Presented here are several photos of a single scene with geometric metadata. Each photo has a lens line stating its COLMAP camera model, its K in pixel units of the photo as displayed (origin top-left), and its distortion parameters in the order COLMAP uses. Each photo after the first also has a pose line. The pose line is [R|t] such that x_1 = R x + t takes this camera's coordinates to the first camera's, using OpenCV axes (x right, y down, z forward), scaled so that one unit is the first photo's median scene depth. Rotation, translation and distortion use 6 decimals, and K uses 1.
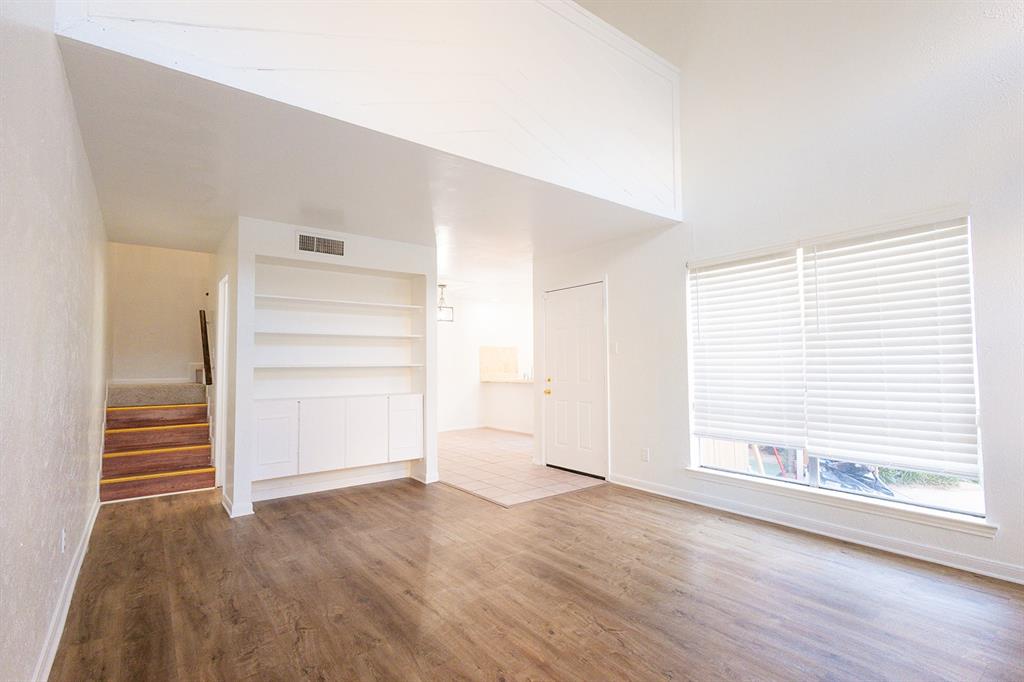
lens RADIAL K [[475.1, 0, 512.3], [0, 475.1, 343.3], [0, 0, 1]] dist [0.007988, -0.000877]
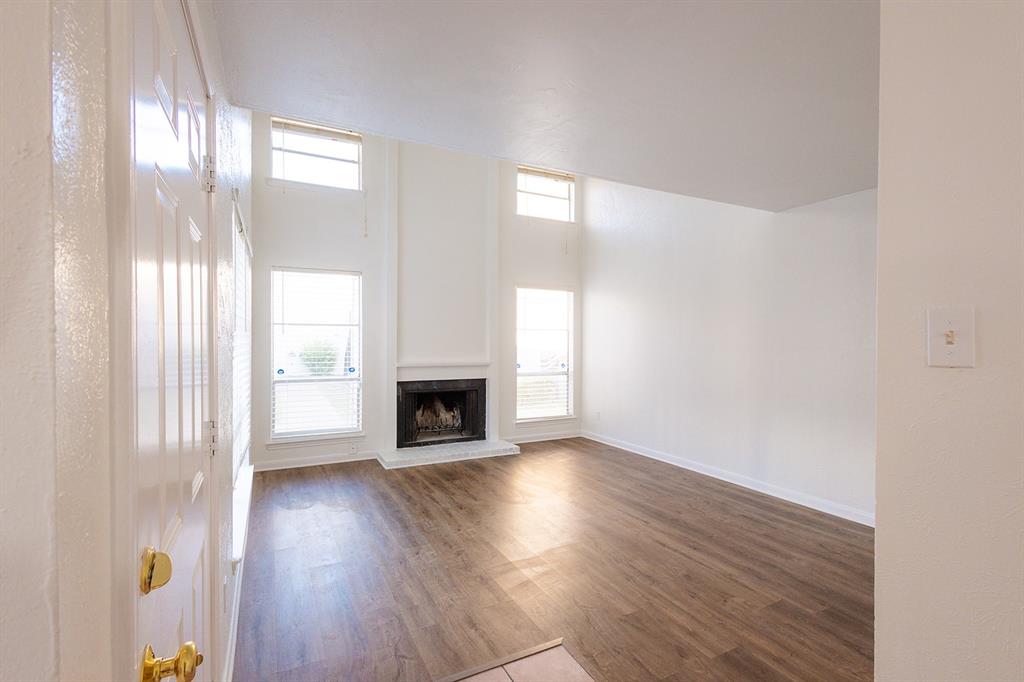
lens RADIAL K [[472.1, 0, 510.9], [0, 472.1, 344.4], [0, 0, 1]] dist [0.012831, 0.000003]
pose [[-0.984115, 0.005448, 0.177451, -0.045427], [-0.001696, 0.999195, -0.040080, 0.033491], [-0.177526, -0.039745, -0.983313, 1.461015]]
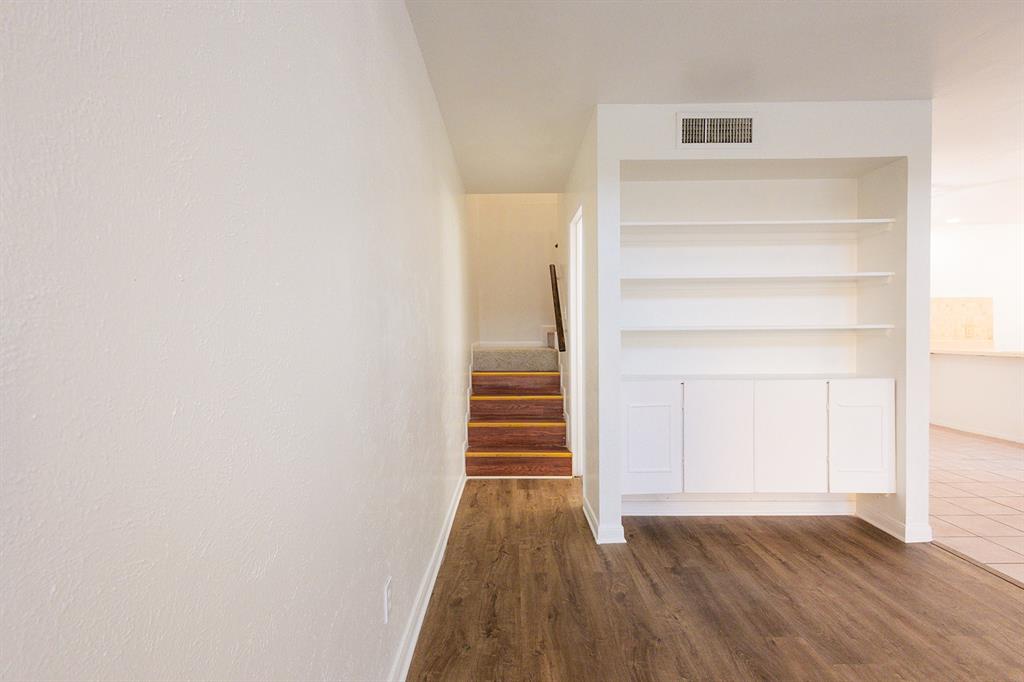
lens RADIAL K [[473.2, 0, 511.6], [0, 473.2, 340.5], [0, 0, 1]] dist [0.002319, 0.000013]
pose [[0.791881, 0.013348, -0.610529, -0.241626], [0.030237, 0.997678, 0.061032, 0.018171], [0.609926, -0.066790, 0.789639, 0.353081]]
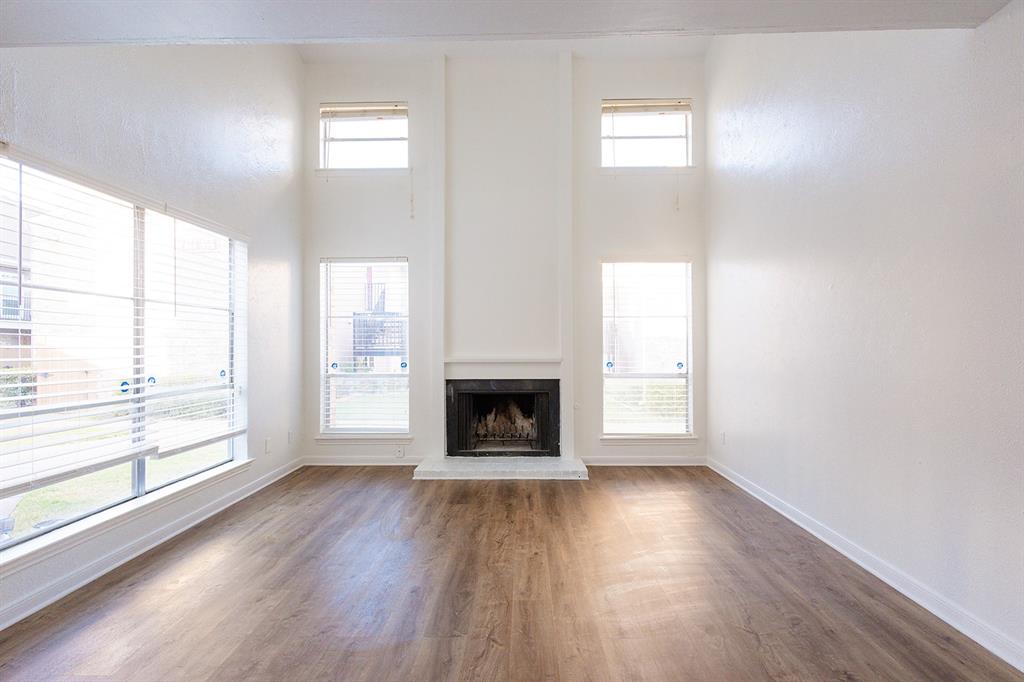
lens RADIAL K [[476.0, 0, 517.2], [0, 476.0, 342.3], [0, 0, 1]] dist [0.013525, -0.000096]
pose [[-0.785238, 0.019845, 0.618876, -0.343705], [-0.016461, 0.998464, -0.052903, 0.052807], [-0.618975, -0.051729, -0.783705, 1.036451]]
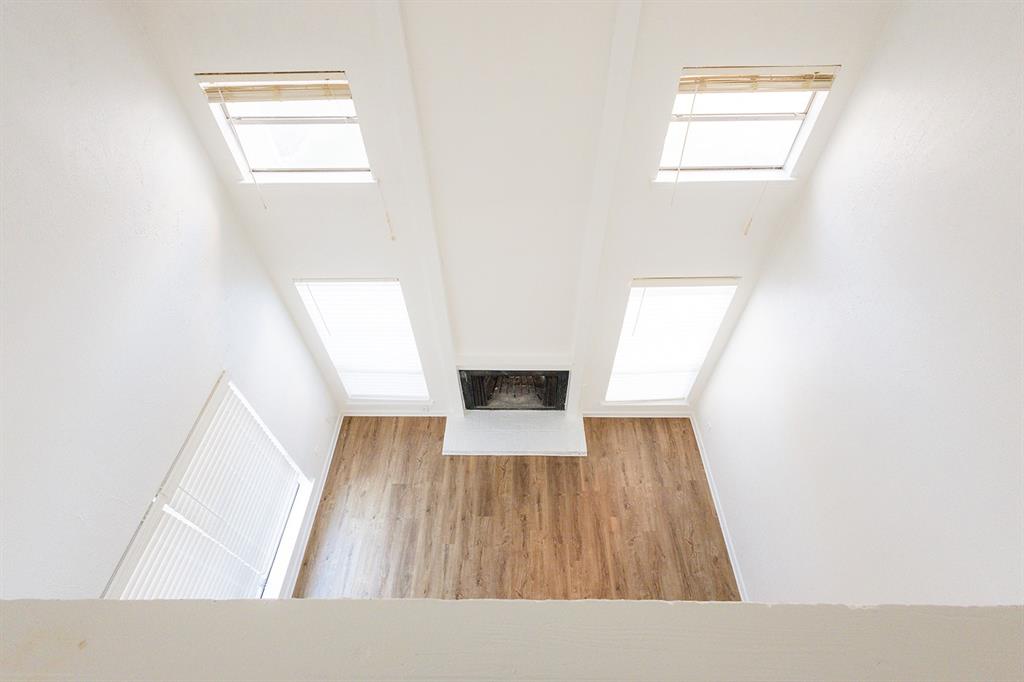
lens RADIAL K [[466.2, 0, 516.4], [0, 466.2, 340.7], [0, 0, 1]] dist [0.010752, 0.000241]
pose [[-0.790404, -0.446596, 0.419302, -0.064186], [-0.011489, 0.695165, 0.718758, -0.782304], [-0.612479, 0.563292, -0.554592, 0.753811]]
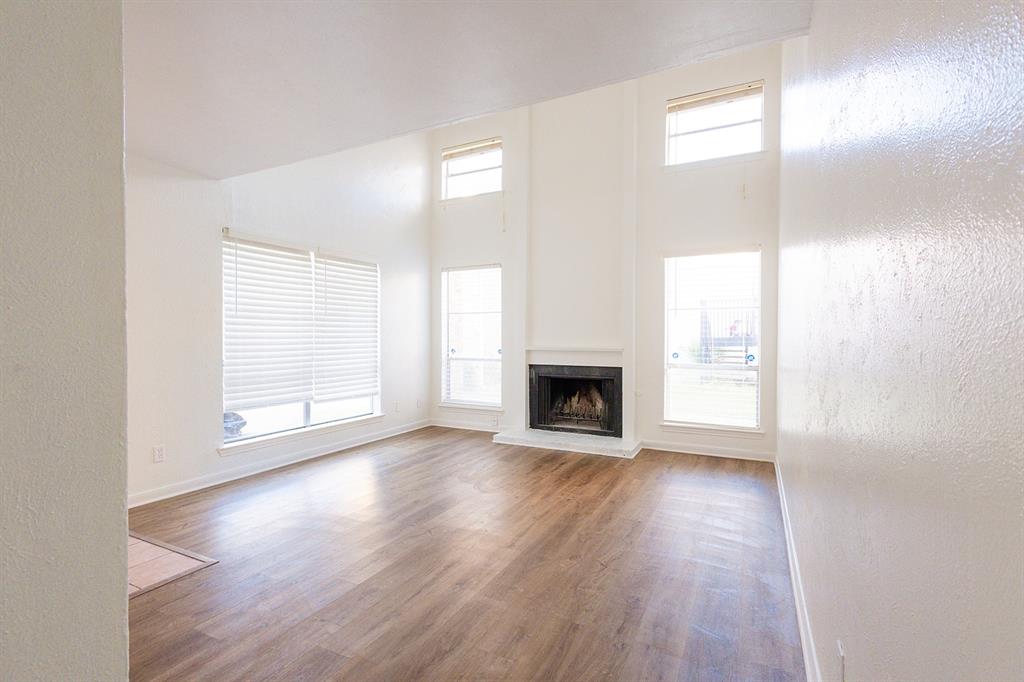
lens RADIAL K [[475.1, 0, 512.3], [0, 475.1, 343.3], [0, 0, 1]] dist [0.007988, -0.000877]
pose [[-0.433824, -0.002570, 0.900994, -0.706575], [-0.039750, 0.999077, -0.016290, 0.048125], [-0.900120, -0.042881, -0.433526, 0.880621]]
